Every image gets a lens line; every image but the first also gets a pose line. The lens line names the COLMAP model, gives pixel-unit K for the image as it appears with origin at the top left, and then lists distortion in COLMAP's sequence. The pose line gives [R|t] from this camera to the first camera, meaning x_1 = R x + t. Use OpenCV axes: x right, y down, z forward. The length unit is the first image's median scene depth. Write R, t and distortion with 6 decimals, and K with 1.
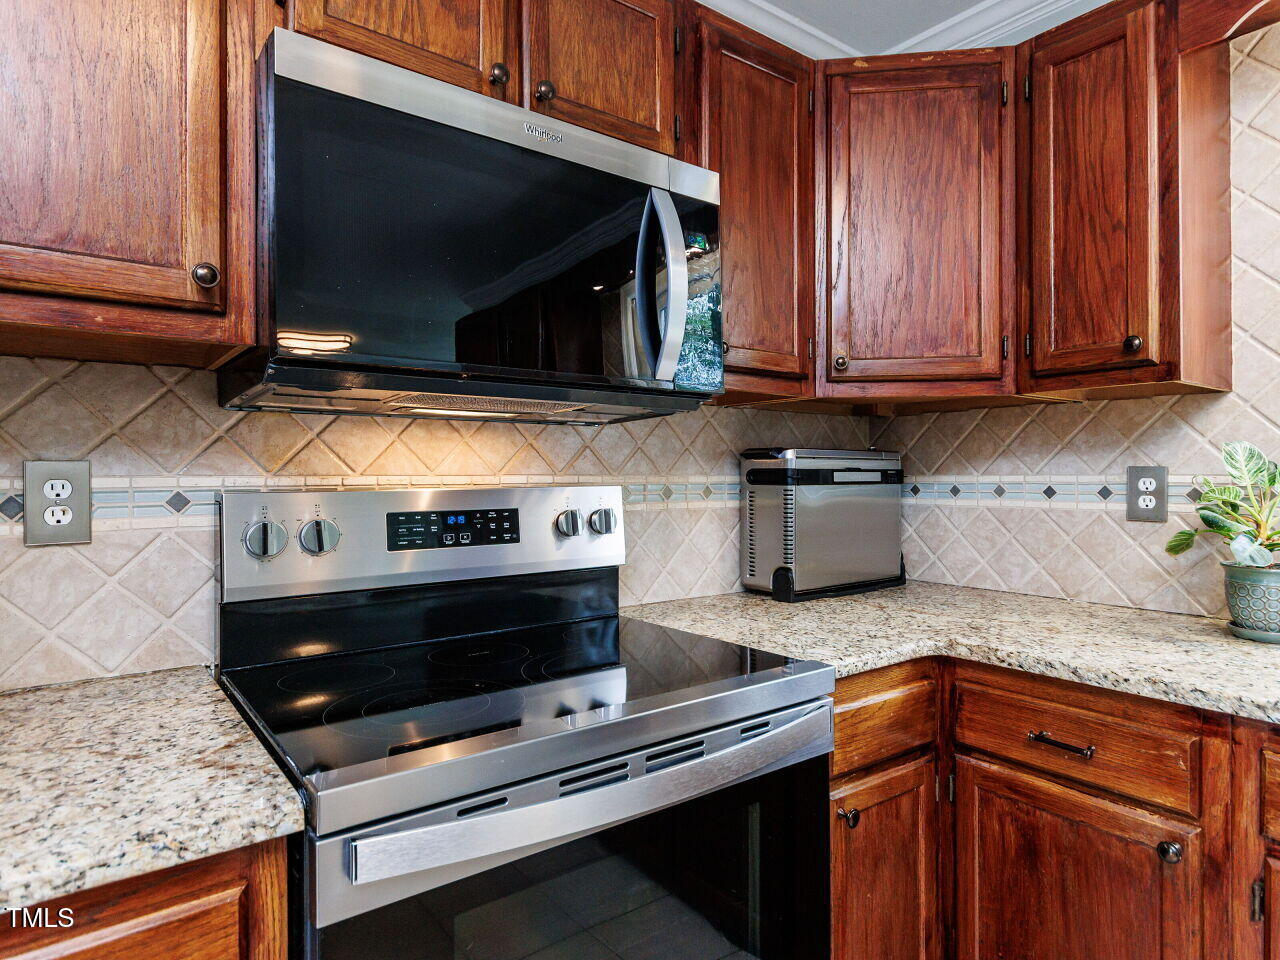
lens RADIAL K [[755.2, 0, 636.1], [0, 755.2, 466.8], [0, 0, 1]] dist [0.000697, -0.000078]
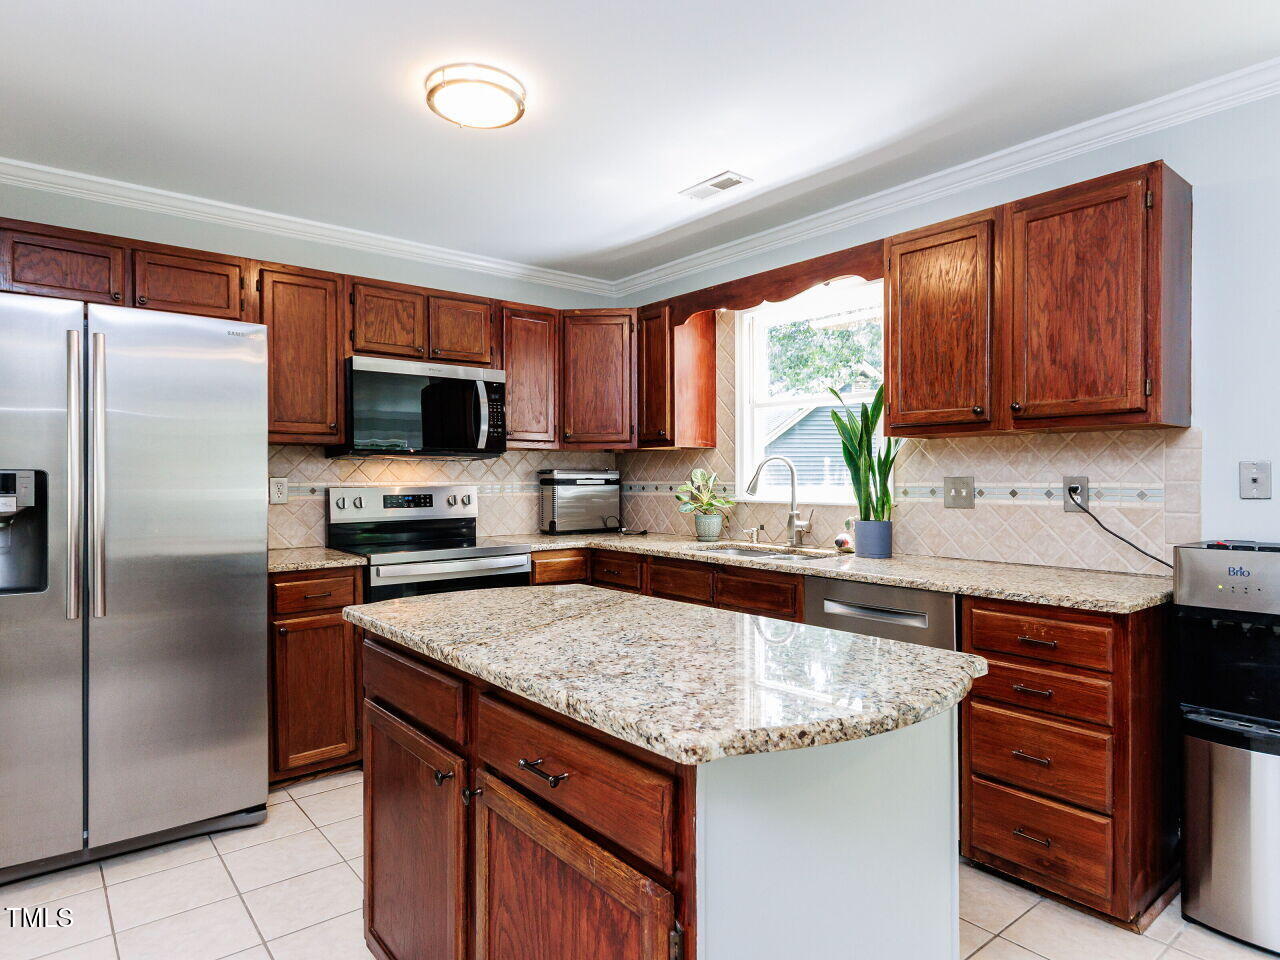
lens RADIAL K [[764.9, 0, 640.0], [0, 764.9, 480.0], [0, 0, 1]] dist [-0.001051, -0.000051]
pose [[0.999531, -0.002859, 0.030499, 0.485249], [0.002619, 0.999965, 0.007922, -0.013617], [-0.030521, -0.007838, 0.999503, -1.689524]]
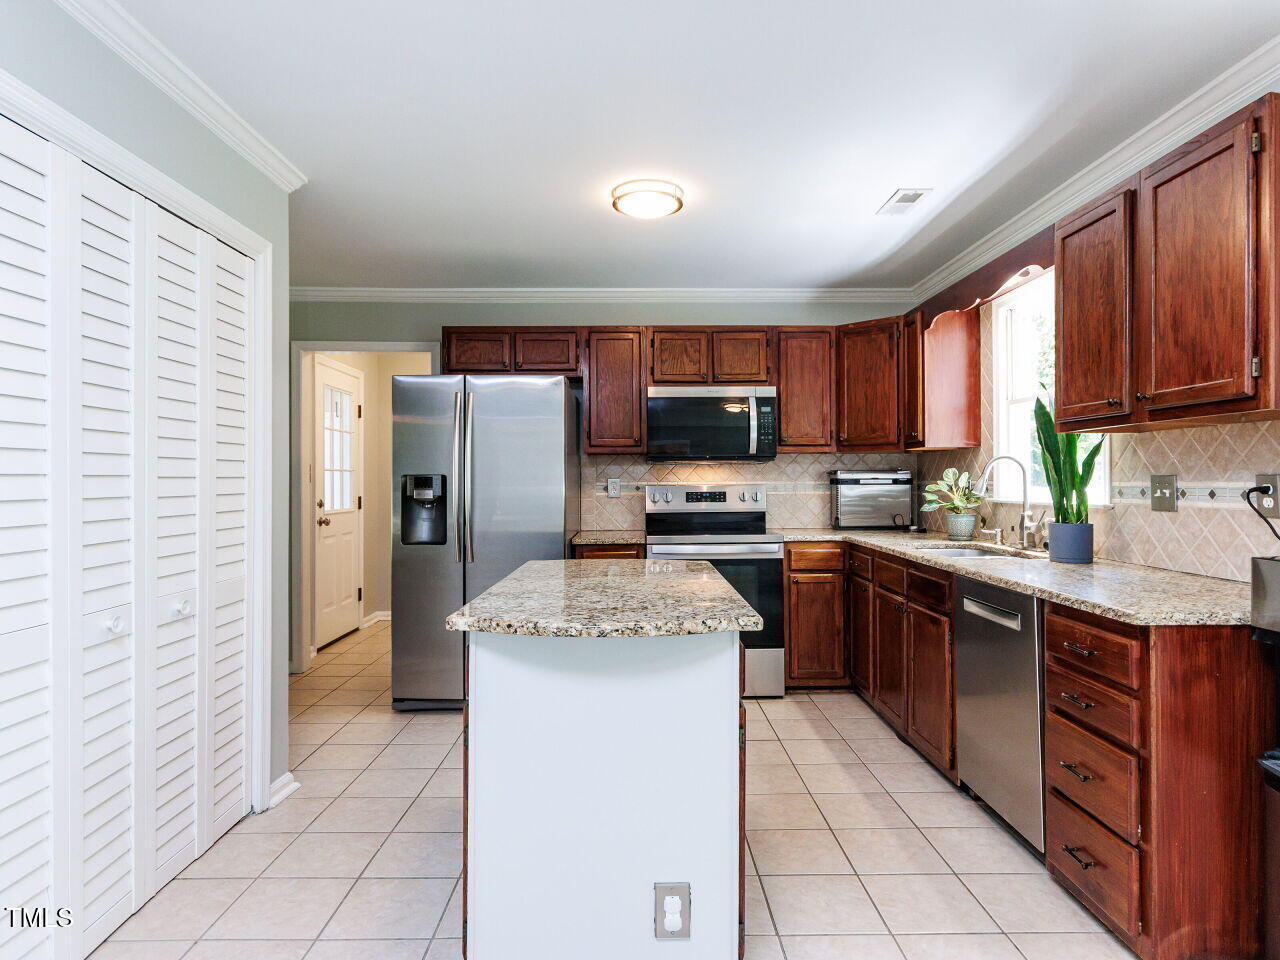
lens RADIAL K [[764.9, 0, 640.0], [0, 764.9, 480.0], [0, 0, 1]] dist [-0.001051, -0.000051]
pose [[0.800763, -0.004601, -0.598964, 1.503215], [0.008118, 0.999962, 0.003173, -0.008159], [0.598927, -0.007403, 0.800770, -1.834277]]
